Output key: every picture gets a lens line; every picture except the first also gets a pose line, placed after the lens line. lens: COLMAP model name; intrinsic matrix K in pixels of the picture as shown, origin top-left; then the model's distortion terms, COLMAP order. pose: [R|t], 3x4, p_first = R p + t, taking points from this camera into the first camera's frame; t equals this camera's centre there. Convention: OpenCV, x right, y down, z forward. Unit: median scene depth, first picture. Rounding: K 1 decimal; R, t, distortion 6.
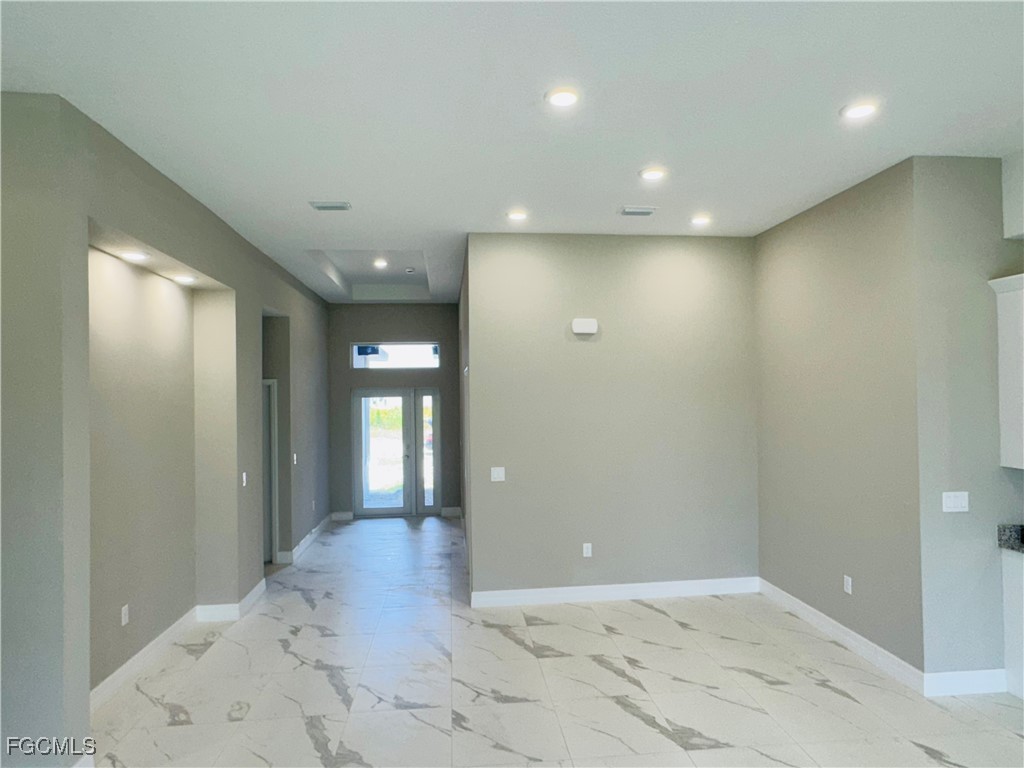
lens RADIAL K [[613.3, 0, 512.0], [0, 613.3, 384.0], [0, 0, 1]] dist [-0.024475, 0.030307]
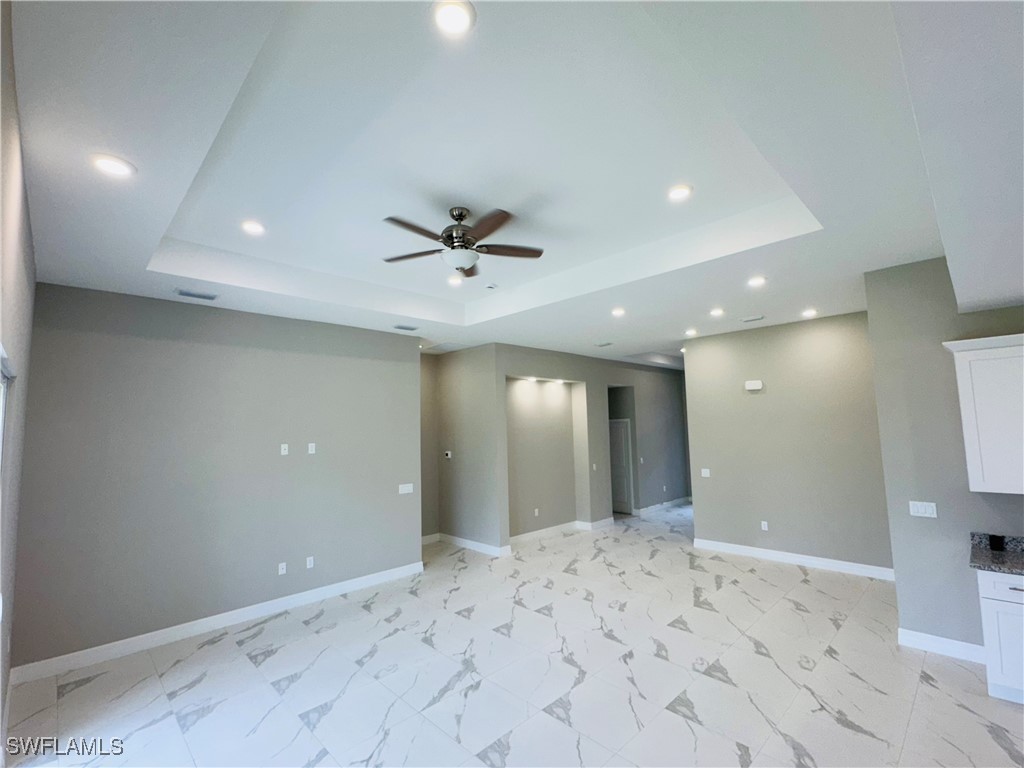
lens RADIAL K [[464.2, 0, 512.0], [0, 464.2, 384.0], [0, 0, 1]] dist [-0.001592, 0.000692]
pose [[0.620703, -0.071769, -0.780754, 1.012595], [0.024130, 0.997079, -0.072471, -0.036477], [0.783674, 0.026144, 0.620622, -0.395732]]
